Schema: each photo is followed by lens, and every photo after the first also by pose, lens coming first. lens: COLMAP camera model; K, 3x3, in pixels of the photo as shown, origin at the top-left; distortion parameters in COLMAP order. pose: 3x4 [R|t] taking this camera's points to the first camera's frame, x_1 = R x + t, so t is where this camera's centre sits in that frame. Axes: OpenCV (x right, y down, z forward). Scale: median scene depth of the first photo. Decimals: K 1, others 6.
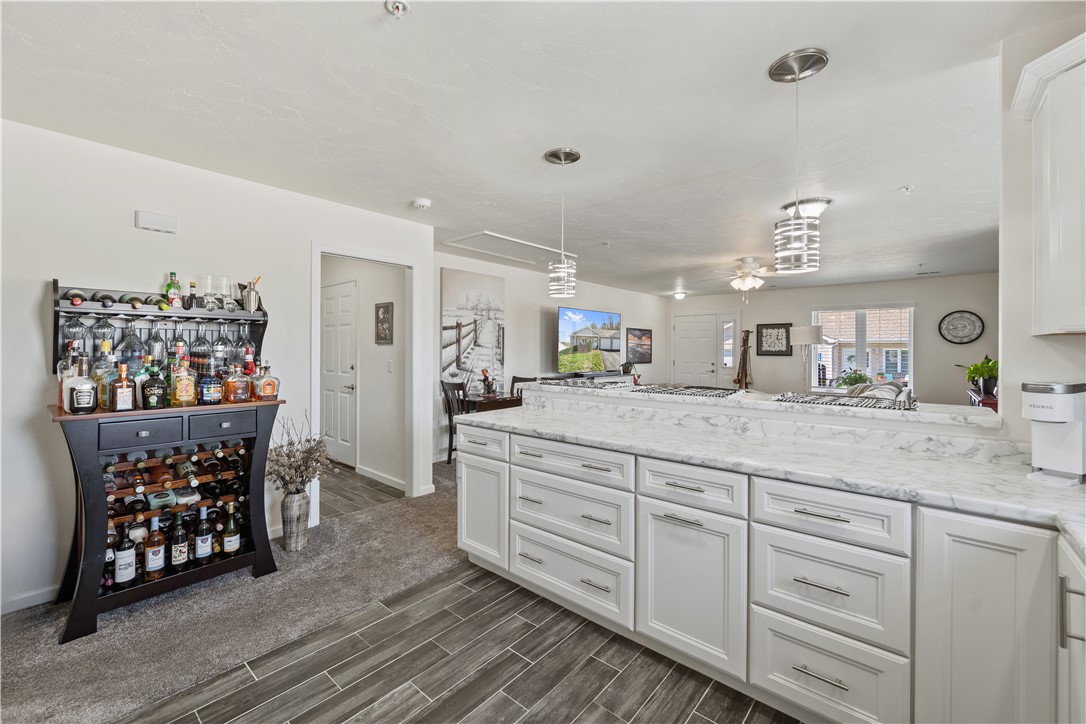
lens RADIAL K [[440.0, 0, 541.9], [0, 440.0, 352.0], [0, 0, 1]] dist [0.000310, -0.000022]
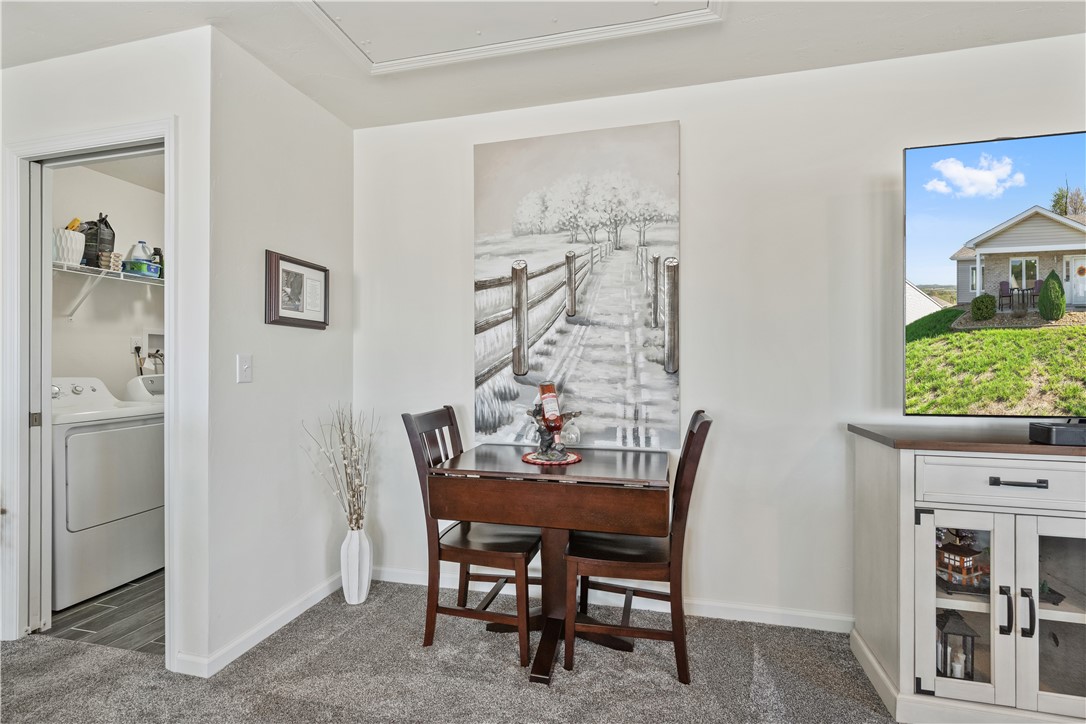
lens RADIAL K [[499.4, 0, 543.0], [0, 499.4, 362.0], [0, 0, 1]] dist [0.002282, 0.000105]
pose [[0.455531, -0.005548, -0.890202, 0.214720], [0.002965, 0.999984, -0.004714, 0.020825], [0.890215, -0.000492, 0.455541, 0.739357]]
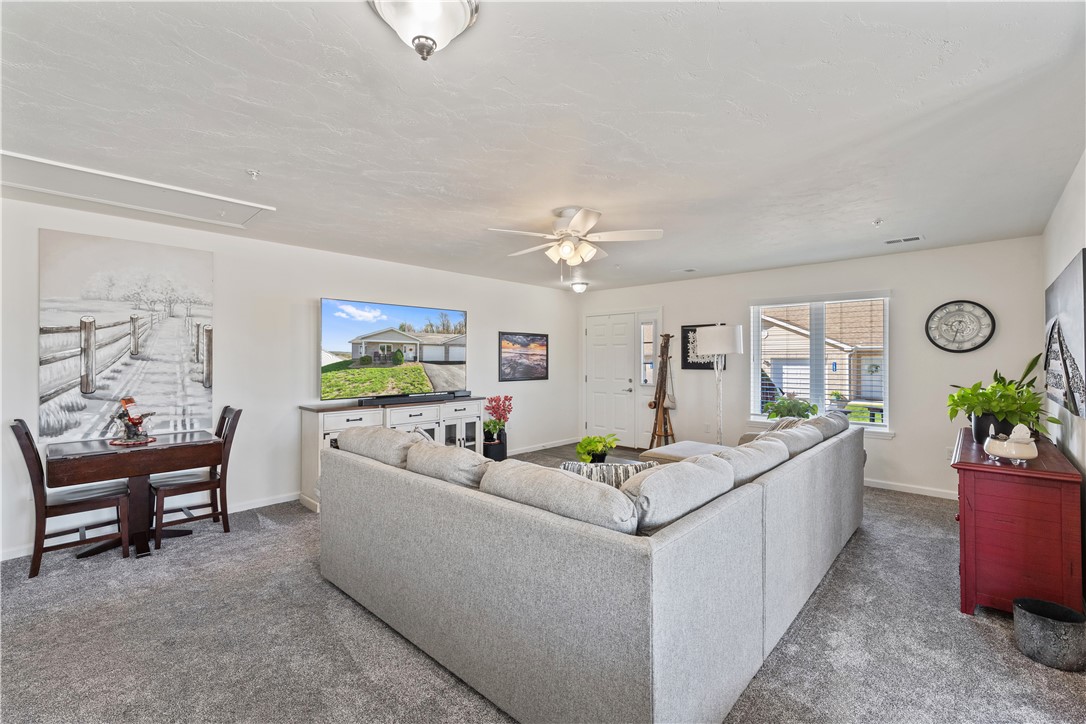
lens RADIAL K [[459.3, 0, 542.4], [0, 459.3, 358.8], [0, 0, 1]] dist [-0.000781, -0.000103]
pose [[0.999390, -0.003546, -0.034738, 0.421955], [0.003406, 0.999986, -0.004077, -0.009450], [0.034752, 0.003957, 0.999388, 0.355473]]
